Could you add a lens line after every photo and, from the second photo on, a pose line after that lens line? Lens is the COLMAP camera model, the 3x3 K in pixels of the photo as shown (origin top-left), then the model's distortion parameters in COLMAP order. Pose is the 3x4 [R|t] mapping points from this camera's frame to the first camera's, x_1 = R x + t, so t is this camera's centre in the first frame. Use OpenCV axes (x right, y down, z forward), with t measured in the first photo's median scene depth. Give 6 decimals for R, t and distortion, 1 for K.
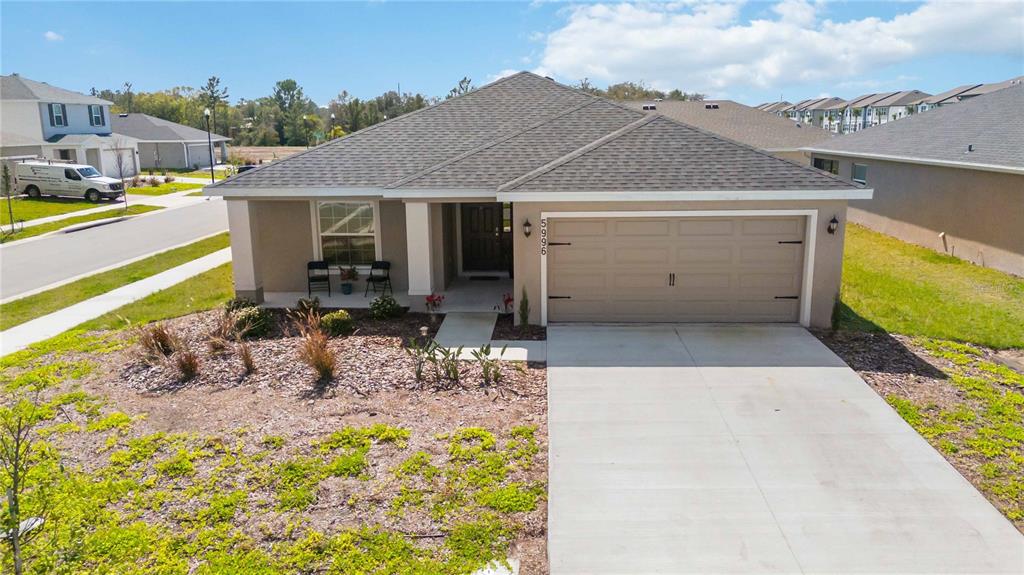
lens RADIAL K [[750.7, 0, 516.9], [0, 750.7, 287.9], [0, 0, 1]] dist [0.074036, -0.079043]
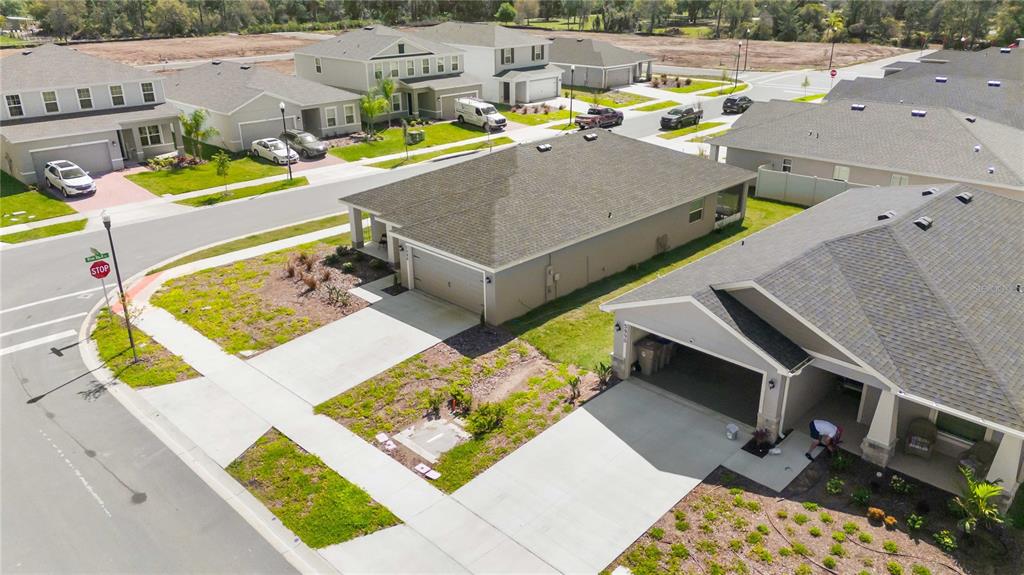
lens RADIAL K [[750.7, 0, 516.9], [0, 750.7, 287.9], [0, 0, 1]] dist [0.074036, -0.079043]
pose [[0.744035, 0.259315, -0.615766, 1.755354], [-0.142086, 0.961941, 0.233413, -0.557314], [0.652858, -0.086175, 0.752562, -0.544038]]
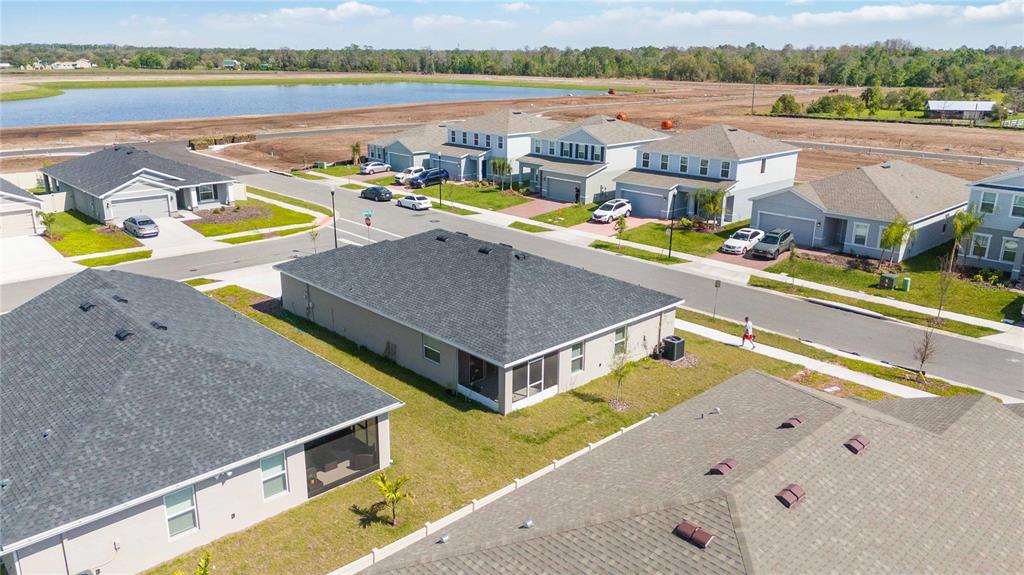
lens RADIAL K [[739.4, 0, 494.3], [0, 739.4, 327.7], [0, 0, 1]] dist [-0.004268, -0.000481]
pose [[-0.705011, 0.253052, -0.662514, 1.906498], [-0.145538, 0.862669, 0.484376, -1.537810], [0.694102, 0.437911, -0.571363, 3.485101]]
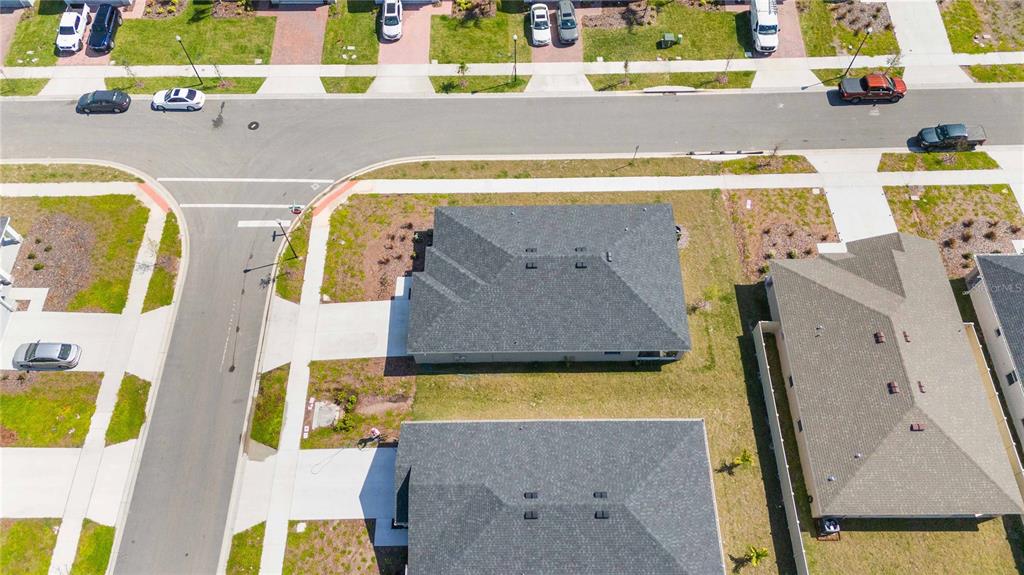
lens RADIAL K [[750.7, 0, 516.9], [0, 750.7, 287.9], [0, 0, 1]] dist [0.074036, -0.079043]
pose [[0.052957, 0.874141, -0.482776, 2.025877], [-0.204277, 0.482713, 0.851621, -3.636124], [0.977480, 0.053521, 0.204130, 0.697390]]
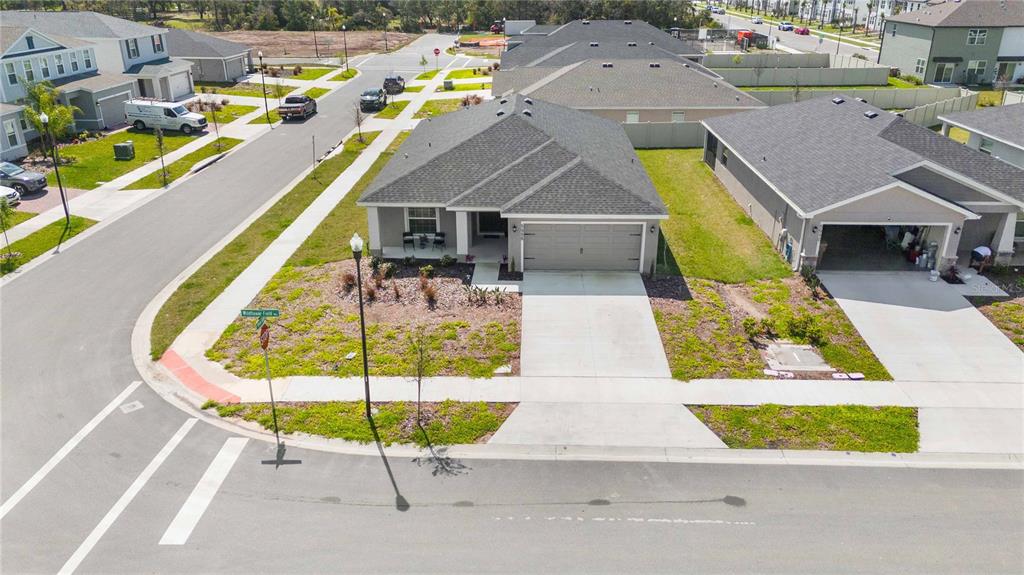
lens RADIAL K [[750.7, 0, 516.9], [0, 750.7, 287.9], [0, 0, 1]] dist [0.074036, -0.079043]
pose [[0.999817, 0.004232, 0.018674, -0.019341], [-0.007548, 0.983412, 0.181229, -0.301392], [-0.017597, -0.181336, 0.983264, -1.154317]]
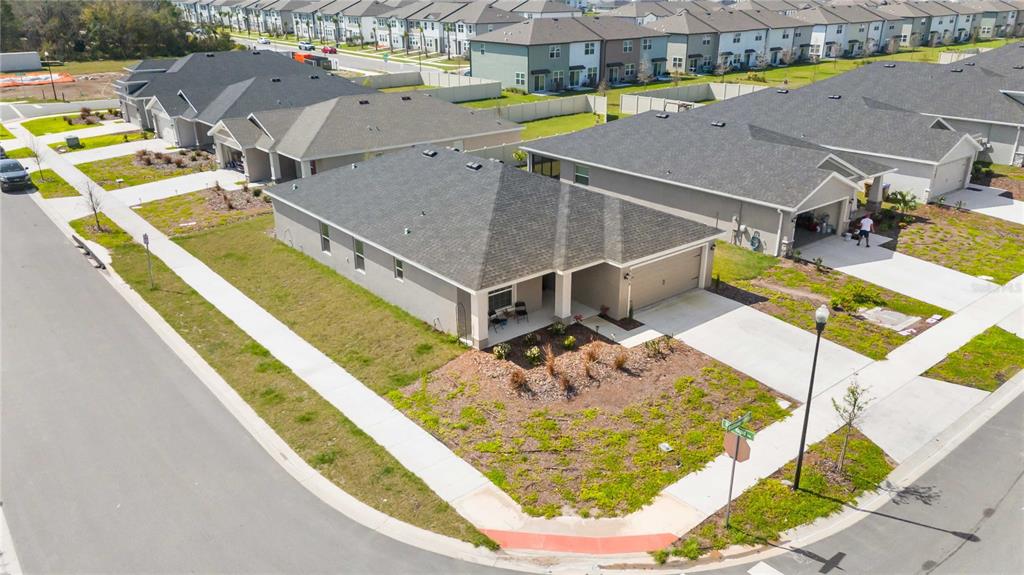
lens RADIAL K [[750.7, 0, 516.9], [0, 750.7, 287.9], [0, 0, 1]] dist [0.074036, -0.079043]
pose [[0.742733, -0.239476, 0.625299, -1.560663], [0.135819, 0.968325, 0.209521, -0.536556], [-0.655668, -0.070690, 0.751733, -0.409432]]
